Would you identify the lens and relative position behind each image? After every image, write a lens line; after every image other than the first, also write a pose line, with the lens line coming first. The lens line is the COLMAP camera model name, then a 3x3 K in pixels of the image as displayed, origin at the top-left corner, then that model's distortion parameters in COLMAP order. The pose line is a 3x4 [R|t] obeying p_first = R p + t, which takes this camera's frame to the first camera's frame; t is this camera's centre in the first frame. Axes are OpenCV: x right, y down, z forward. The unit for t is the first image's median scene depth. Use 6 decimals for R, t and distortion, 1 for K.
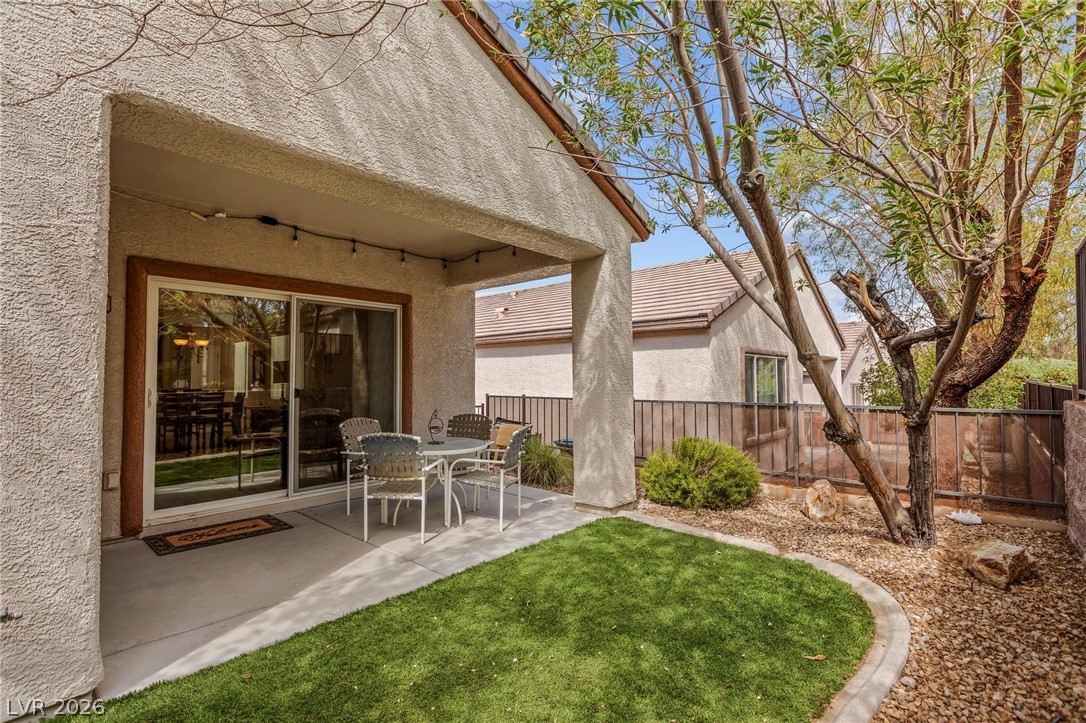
lens RADIAL K [[497.9, 0, 535.8], [0, 497.9, 364.5], [0, 0, 1]] dist [-0.010240, 0.000110]
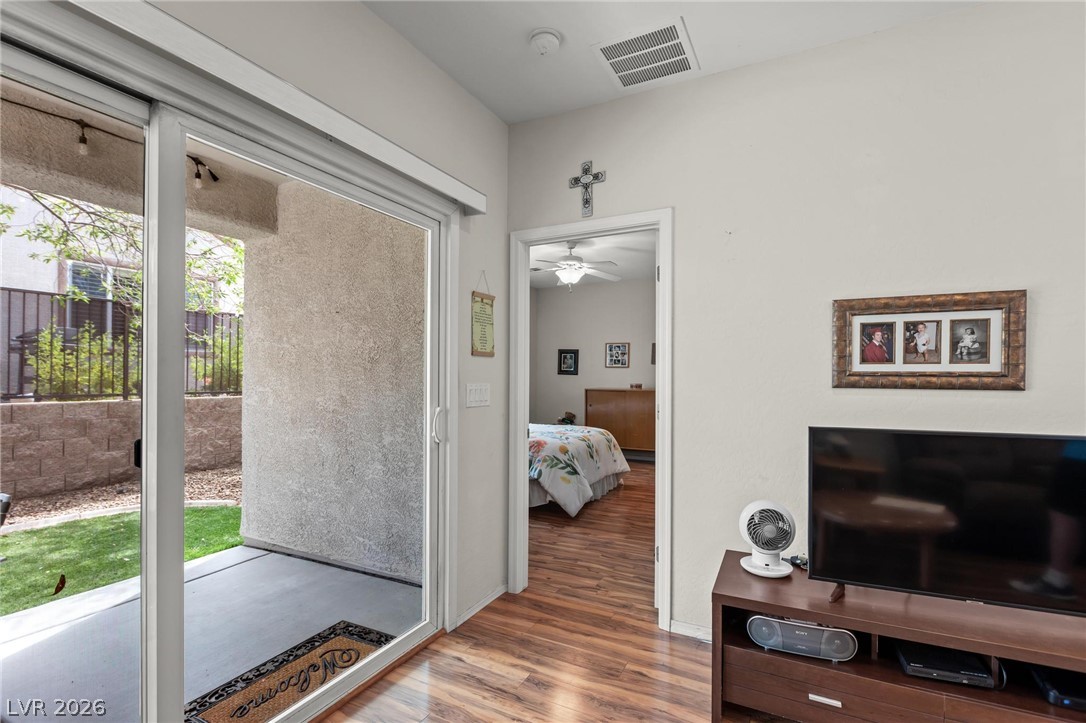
lens RADIAL K [[497.9, 0, 533.6], [0, 497.9, 374.3], [0, 0, 1]] dist [-0.010240, 0.000110]
pose [[-0.966236, -0.000571, -0.257657, -0.971926], [0.008394, 0.999397, -0.033694, 0.039464], [0.257521, -0.034719, -0.965649, 2.101407]]
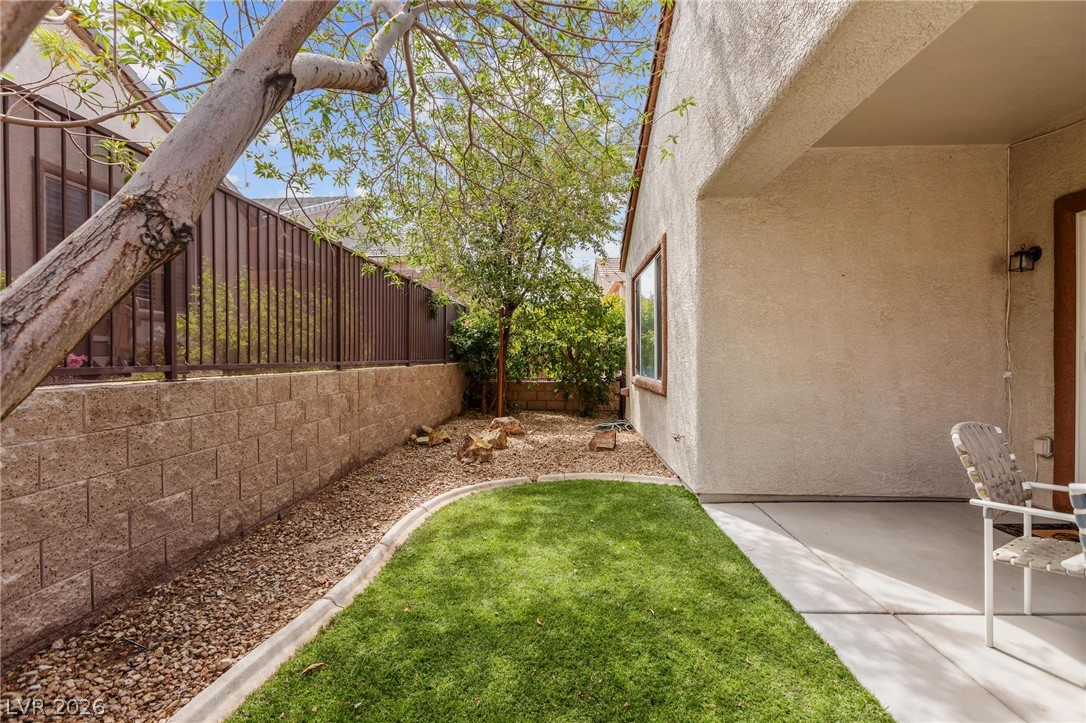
lens RADIAL K [[497.9, 0, 541.0], [0, 497.9, 358.2], [0, 0, 1]] dist [-0.010240, 0.000110]
pose [[-0.779337, 0.010581, -0.626516, 0.572713], [0.028226, 0.999435, -0.018232, 0.069298], [0.625969, -0.031893, -0.779195, 1.392928]]
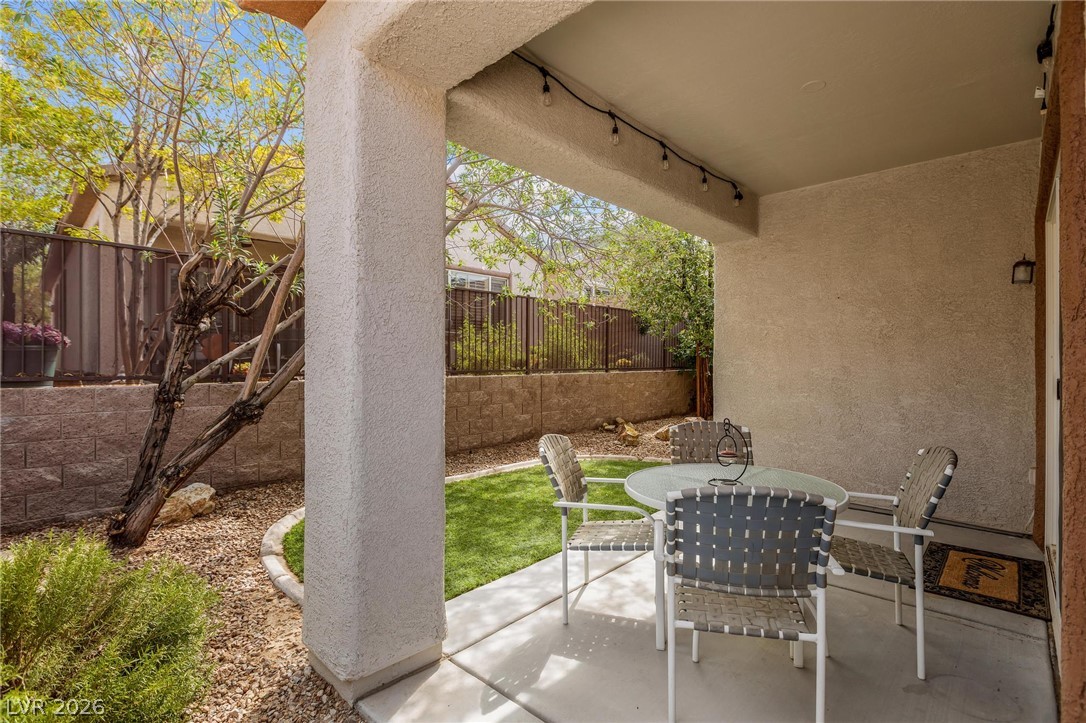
lens RADIAL K [[497.9, 0, 537.3], [0, 497.9, 359.4], [0, 0, 1]] dist [-0.010240, 0.000110]
pose [[-0.999643, 0.006365, 0.025954, -0.026648], [0.005495, 0.999426, -0.033441, 0.068912], [-0.026152, -0.033286, -0.999104, 2.290684]]
